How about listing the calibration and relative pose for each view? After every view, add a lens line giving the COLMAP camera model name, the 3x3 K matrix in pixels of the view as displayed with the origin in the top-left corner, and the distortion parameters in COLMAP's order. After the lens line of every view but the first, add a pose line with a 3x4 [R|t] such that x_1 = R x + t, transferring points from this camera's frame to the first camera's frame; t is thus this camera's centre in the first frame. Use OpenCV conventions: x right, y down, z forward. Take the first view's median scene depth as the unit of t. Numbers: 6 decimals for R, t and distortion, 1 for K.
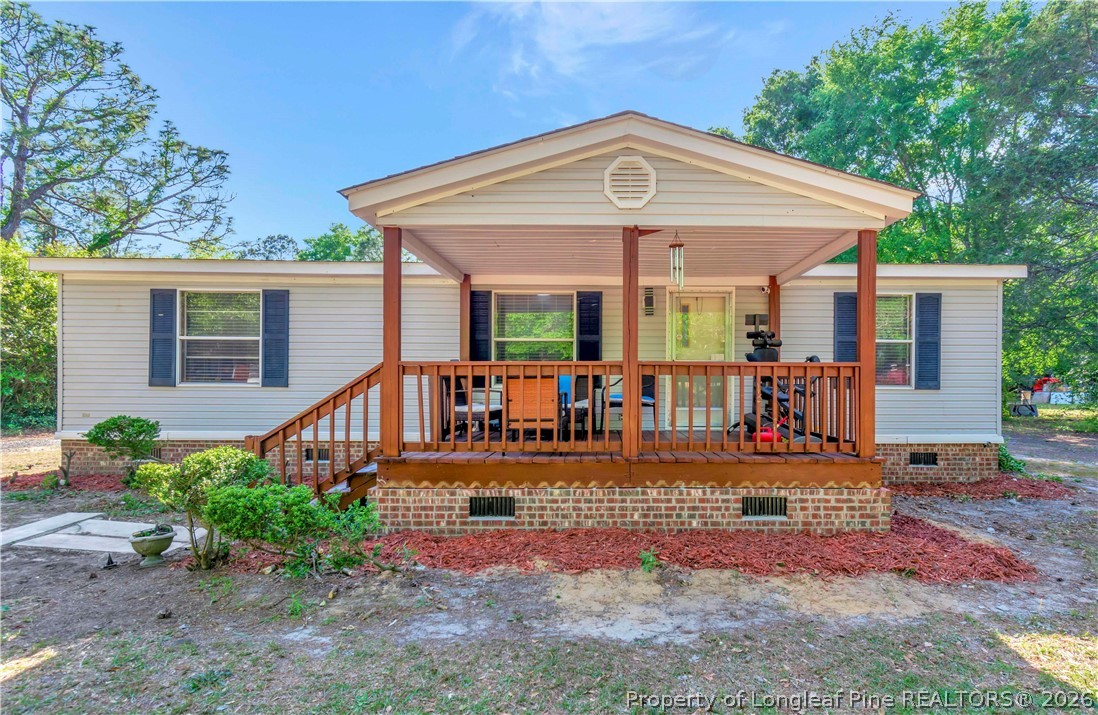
lens RADIAL K [[545.5, 0, 554.2], [0, 545.5, 391.2], [0, 0, 1]] dist [-0.005241, -0.000584]
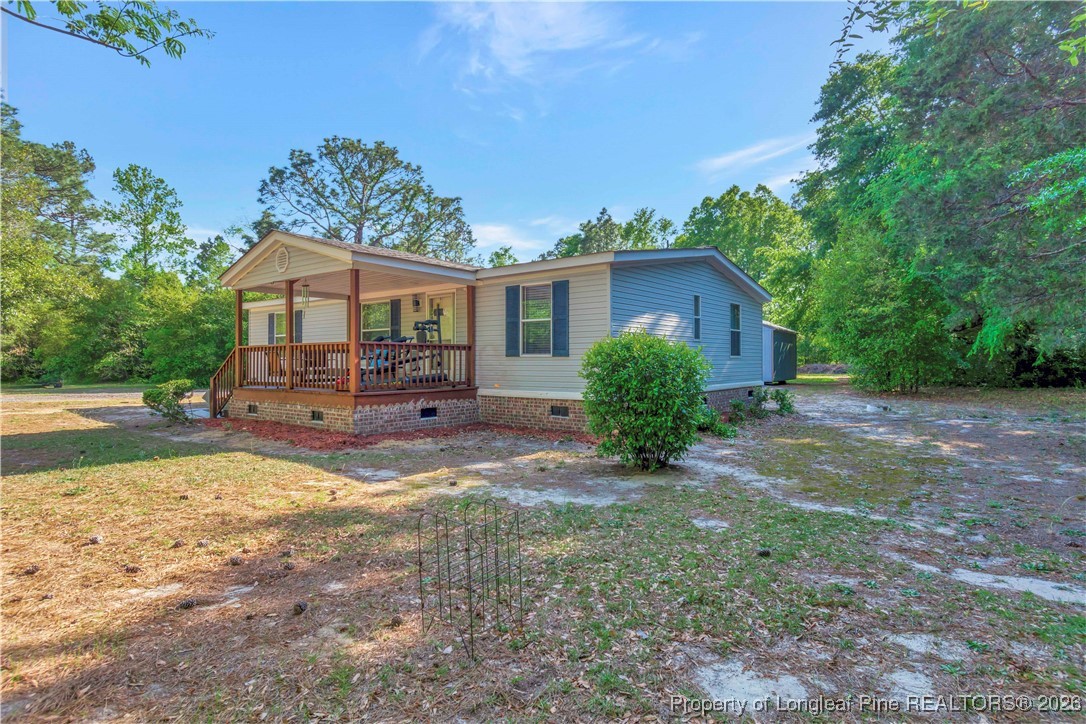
lens RADIAL K [[548.0, 0, 543.0], [0, 548.0, 362.0], [0, 0, 1]] dist [0.033538, 0.000108]
pose [[0.774419, 0.001862, -0.632670, 1.517263], [-0.002225, 0.999998, 0.000220, 0.009153], [0.632669, 0.001237, 0.774421, -0.022130]]
